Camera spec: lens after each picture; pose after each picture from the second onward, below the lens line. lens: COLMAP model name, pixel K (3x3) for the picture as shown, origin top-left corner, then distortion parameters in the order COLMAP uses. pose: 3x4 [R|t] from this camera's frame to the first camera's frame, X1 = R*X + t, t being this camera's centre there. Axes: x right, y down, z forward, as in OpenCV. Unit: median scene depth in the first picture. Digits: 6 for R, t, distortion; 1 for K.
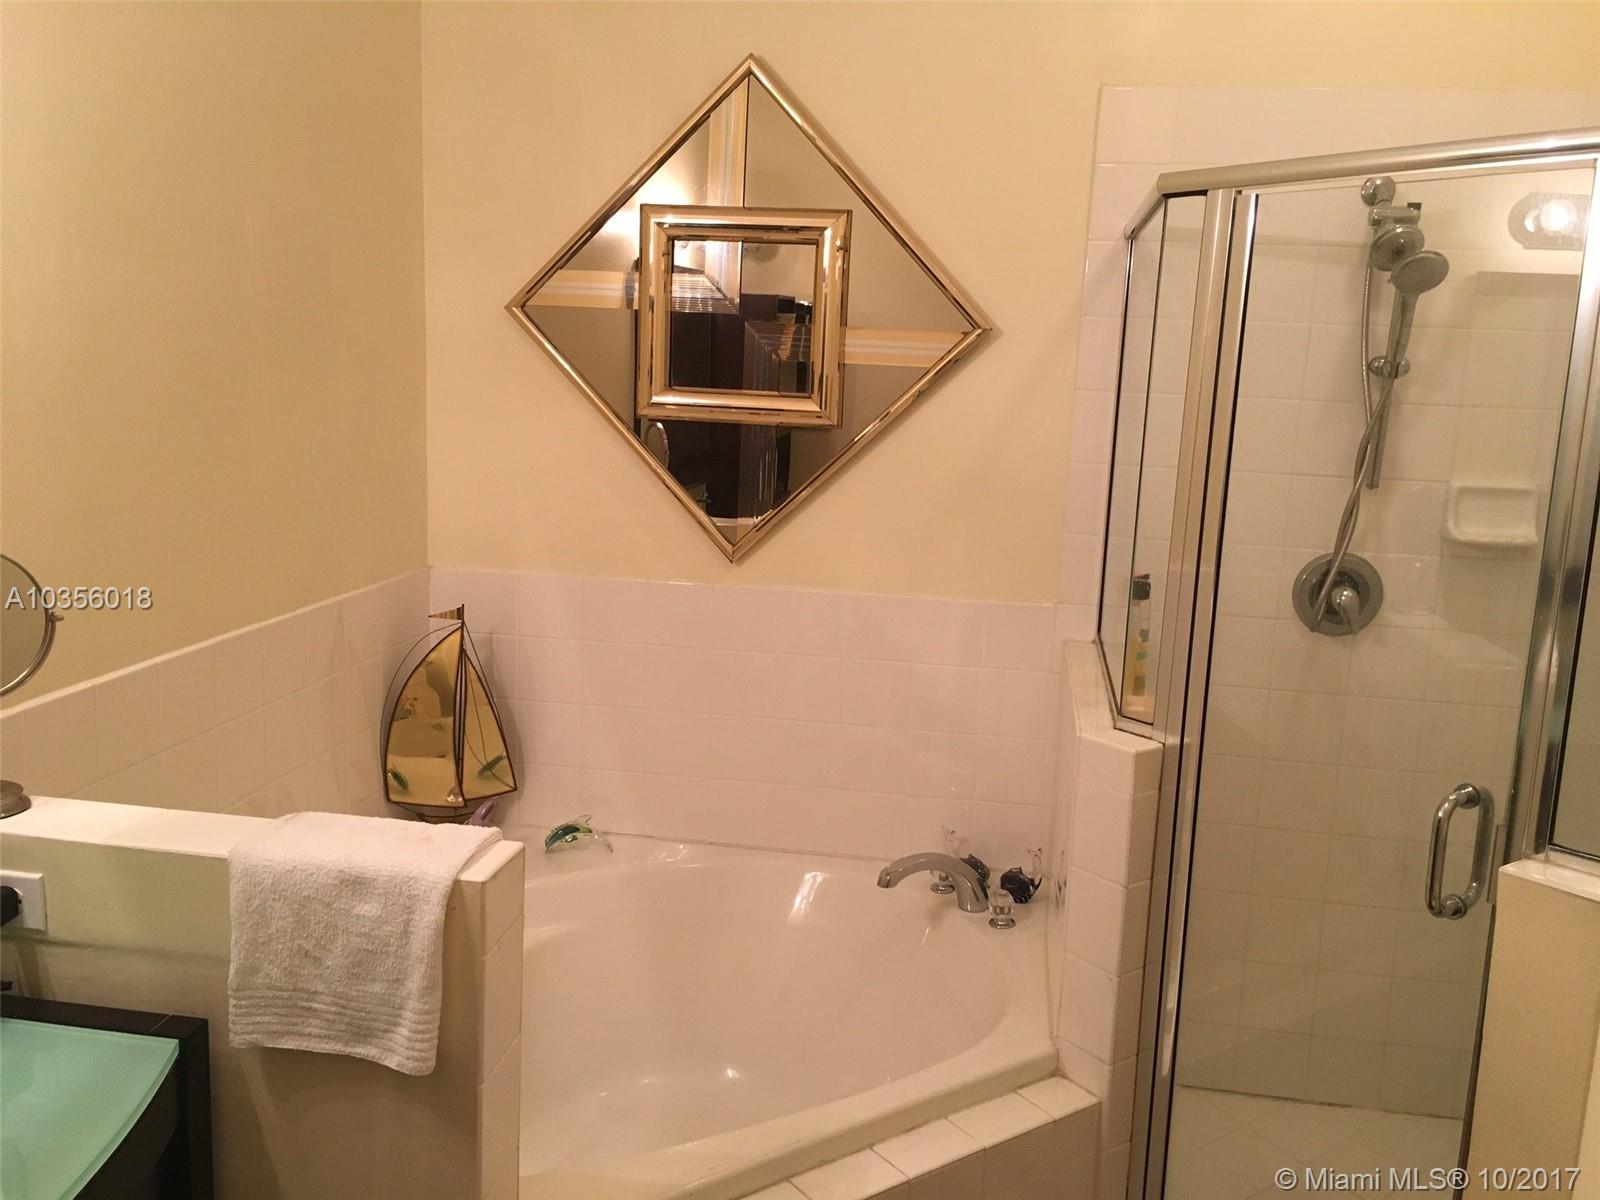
lens RADIAL K [[1388.6, 0, 802.1], [0, 1388.6, 597.9], [0, 0, 1]] dist [0.086979, -0.110672]
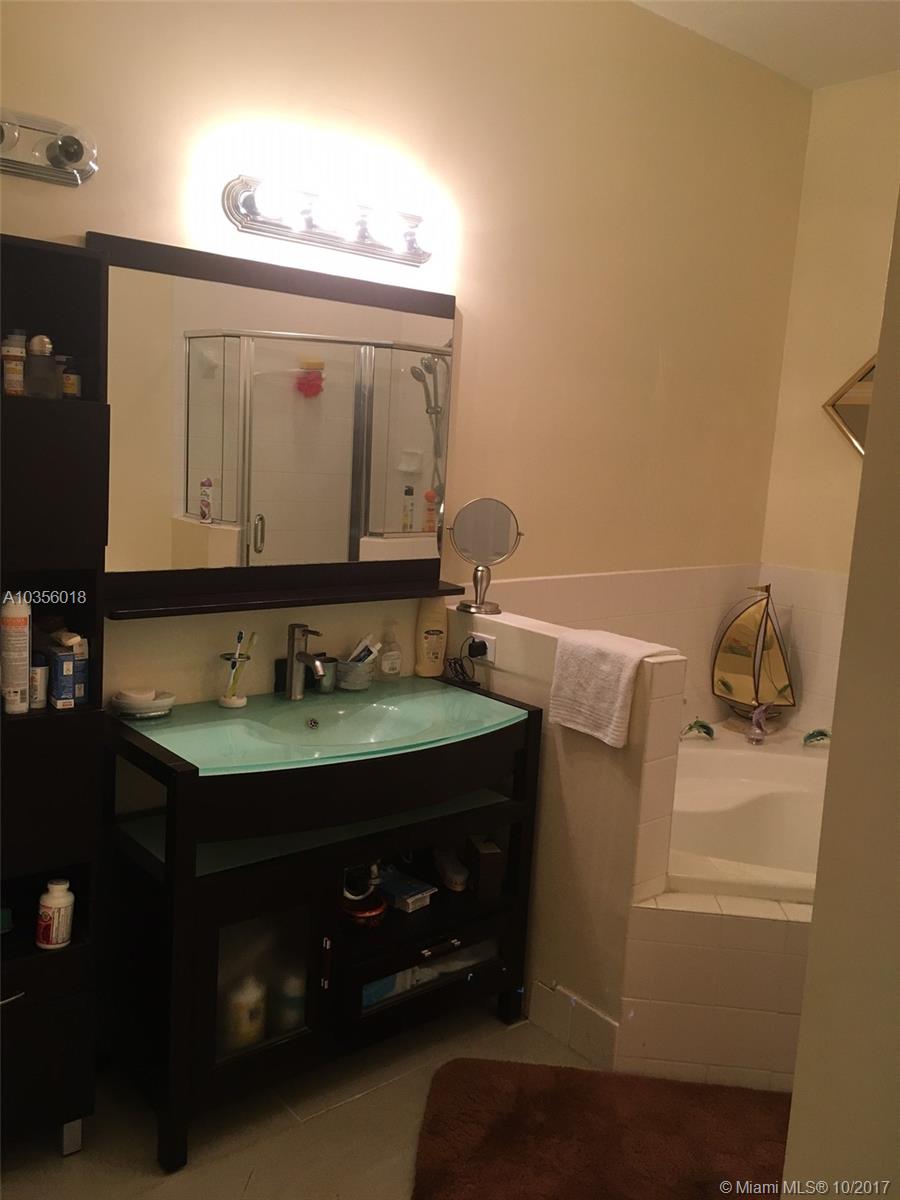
lens RADIAL K [[1041.4, 0, 449.3], [0, 1041.4, 601.3], [0, 0, 1]] dist [0.086979, -0.110672]
pose [[0.762968, 0.110608, -0.636903, 0.507783], [-0.141590, 0.989923, 0.002299, 0.147450], [0.630739, 0.088425, 0.770941, -0.392096]]
